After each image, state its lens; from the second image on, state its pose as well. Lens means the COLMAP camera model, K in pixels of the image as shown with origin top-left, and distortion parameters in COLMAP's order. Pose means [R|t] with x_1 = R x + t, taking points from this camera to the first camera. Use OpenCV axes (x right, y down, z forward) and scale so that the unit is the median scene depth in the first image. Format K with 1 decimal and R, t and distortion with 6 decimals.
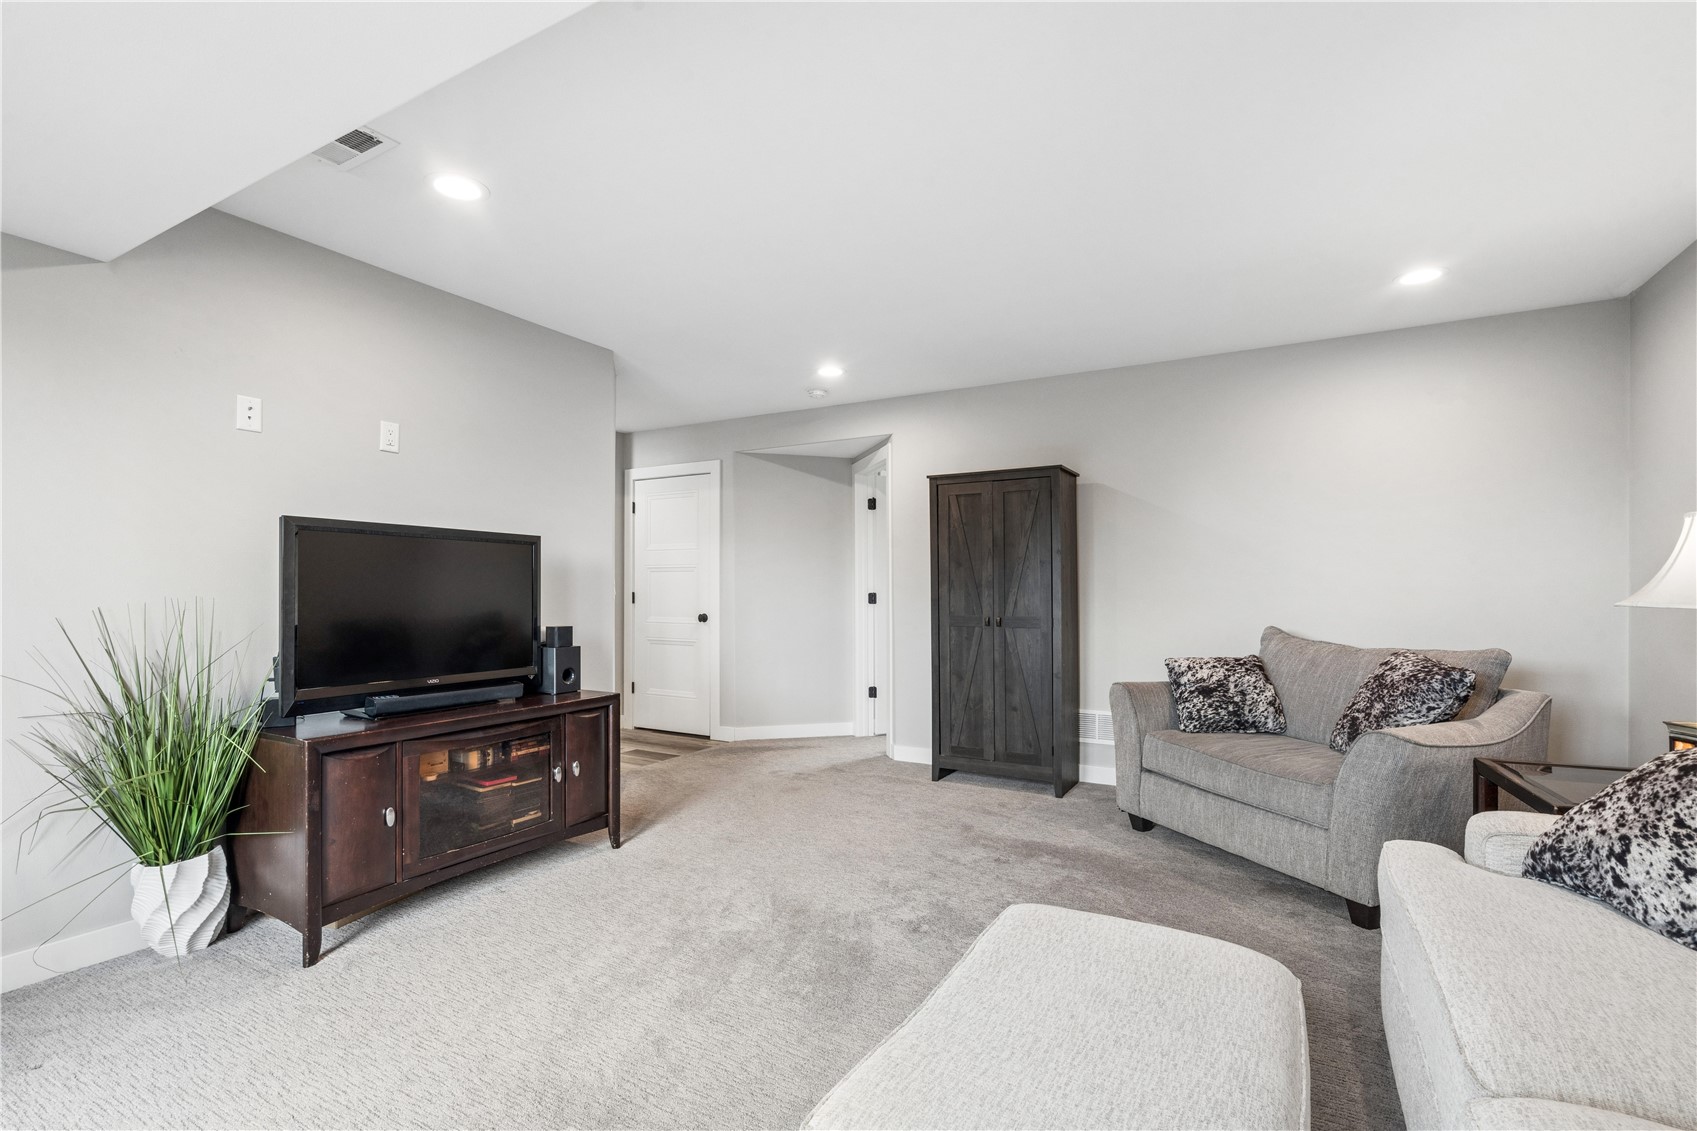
lens RADIAL K [[769.8, 0, 849.0], [0, 769.8, 592.2], [0, 0, 1]] dist [-0.000098, 0.000286]
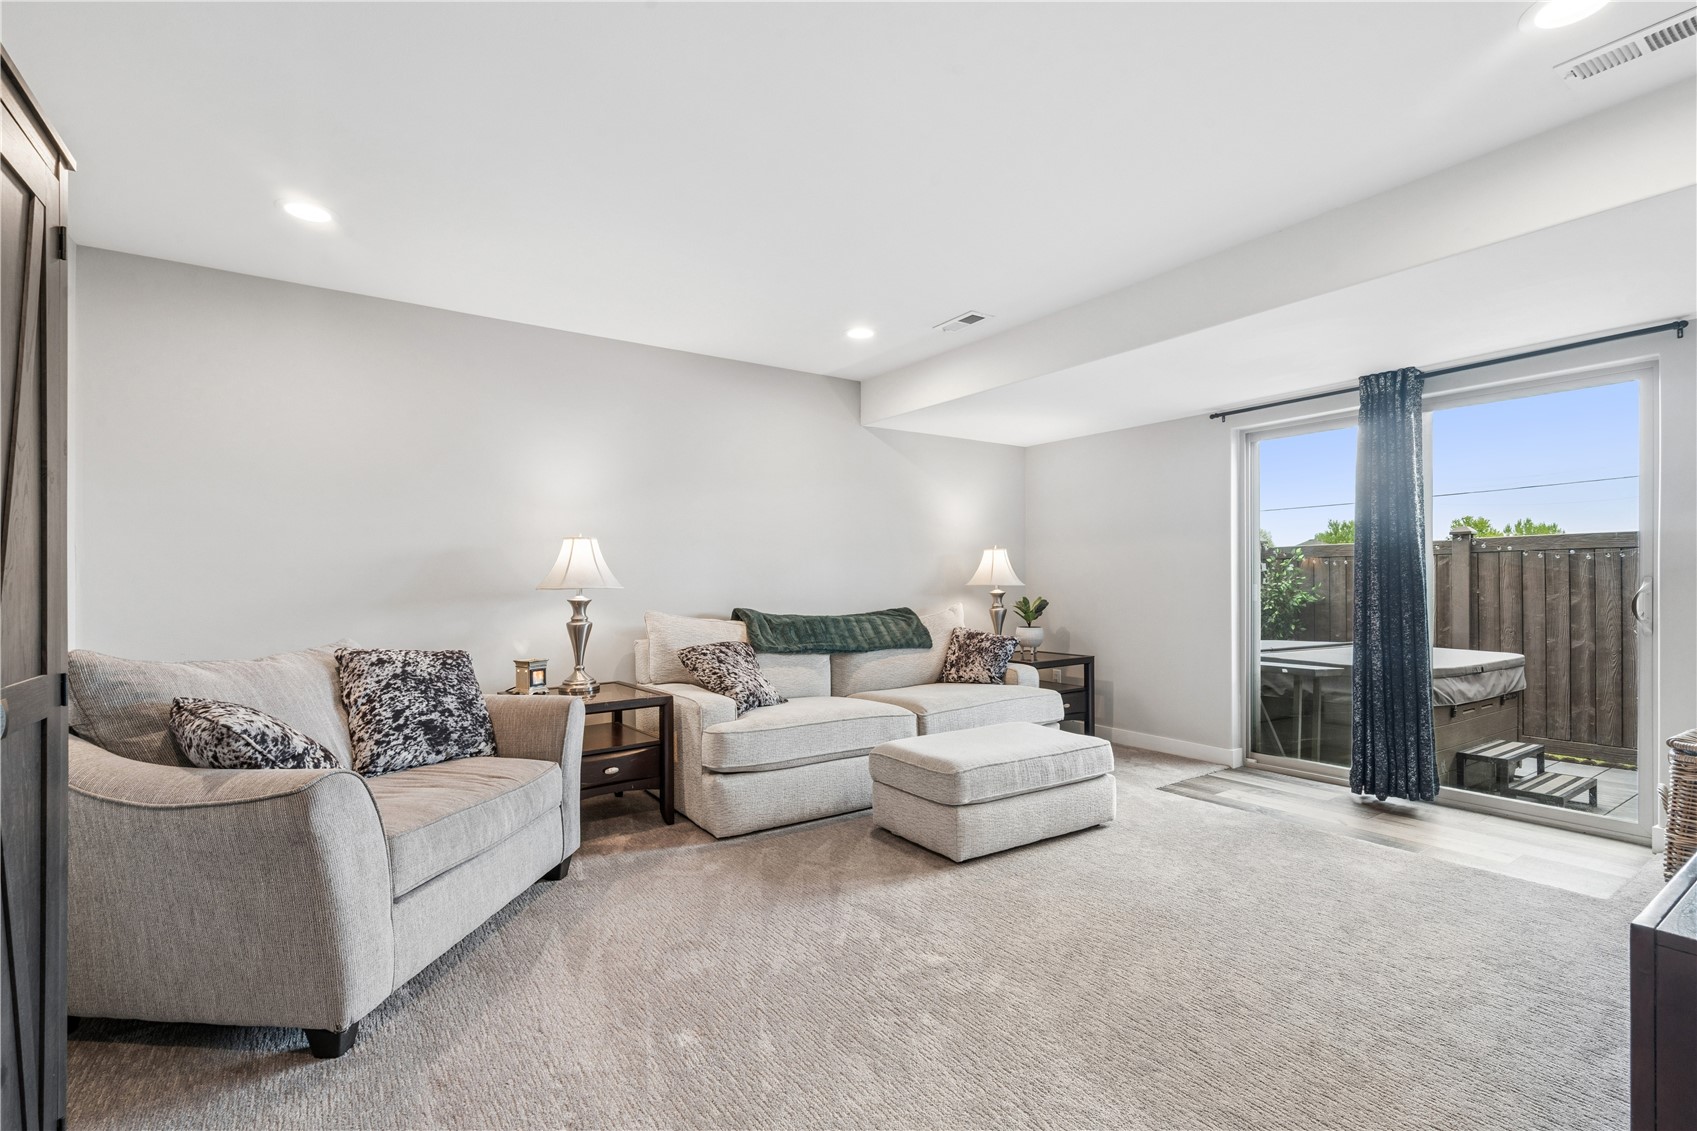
lens RADIAL K [[769.8, 0, 845.8], [0, 769.8, 567.5], [0, 0, 1]] dist [-0.000098, 0.000286]
pose [[-0.892155, 0.007299, 0.451670, -0.136673], [0.002777, 0.999939, -0.010675, -0.004092], [-0.451720, -0.008269, -0.892121, 1.149436]]
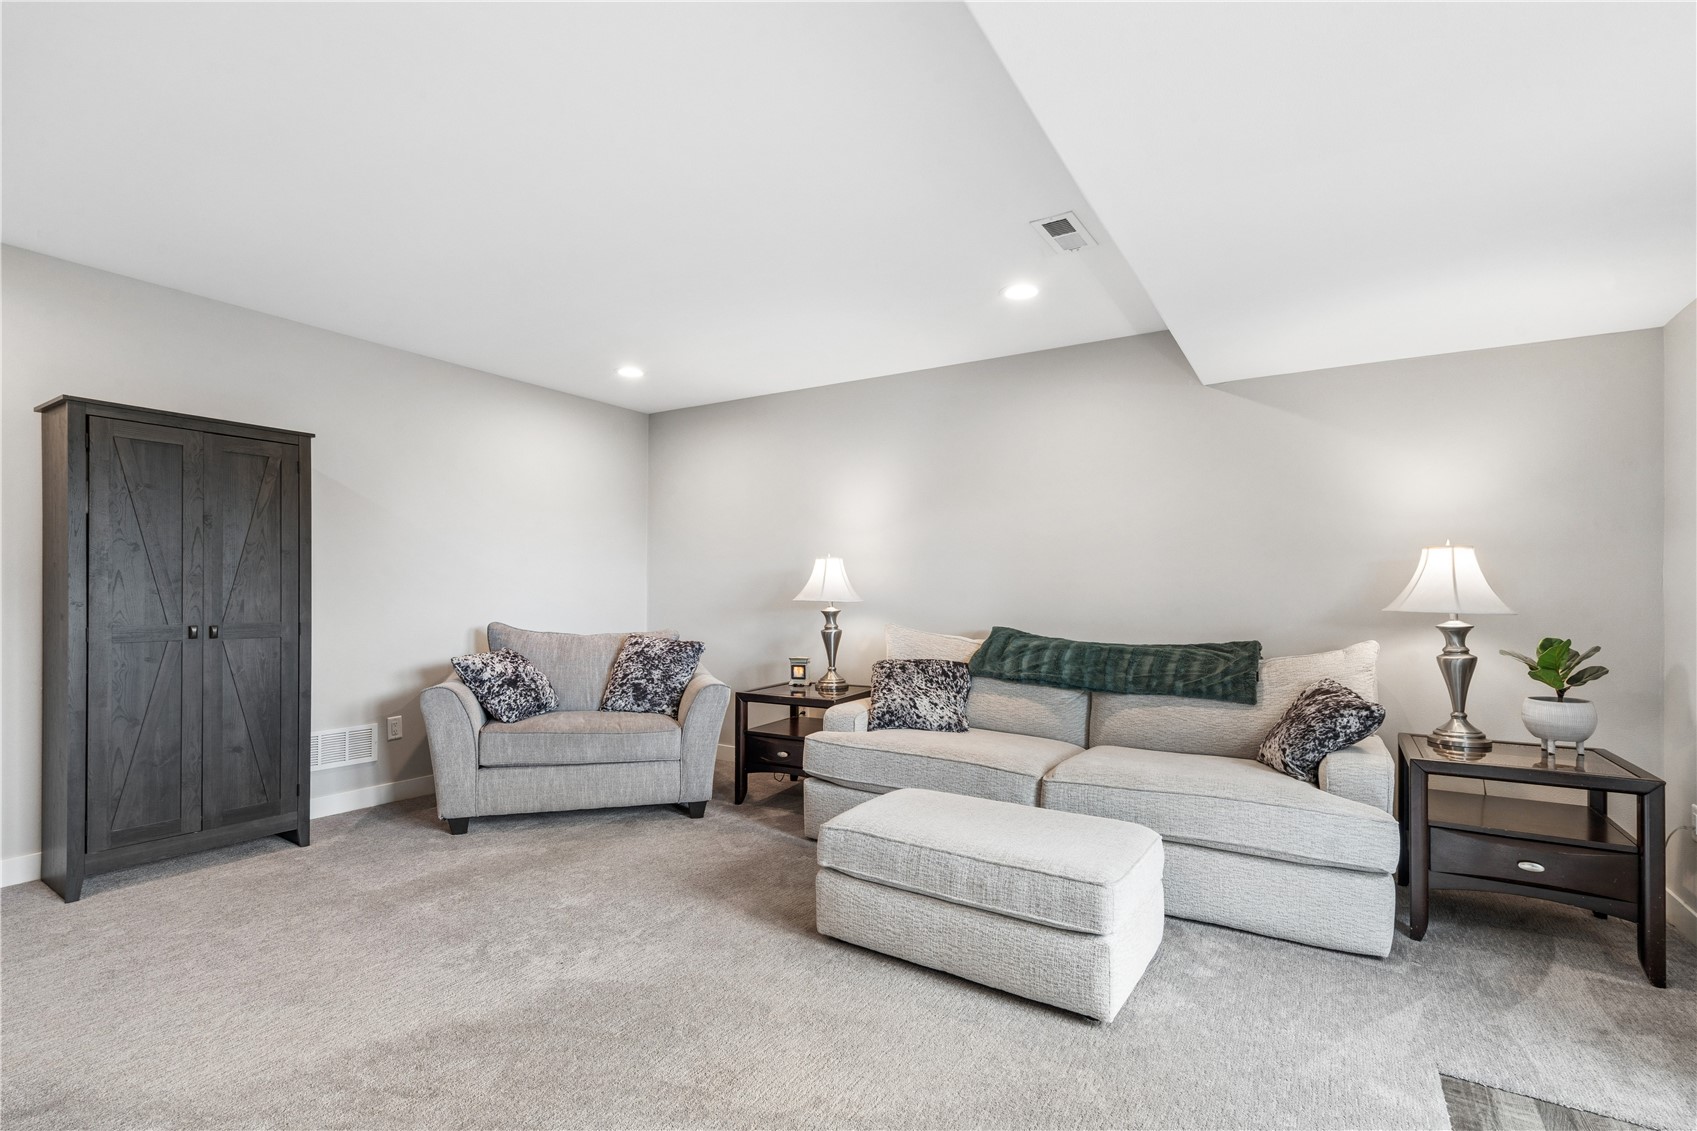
lens RADIAL K [[769.8, 0, 844.9], [0, 769.8, 583.3], [0, 0, 1]] dist [-0.000098, 0.000286]
pose [[0.060288, 0.012593, 0.998102, -0.508408], [-0.006871, 0.999902, -0.012201, -0.001851], [-0.998157, -0.006122, 0.060368, 0.395772]]
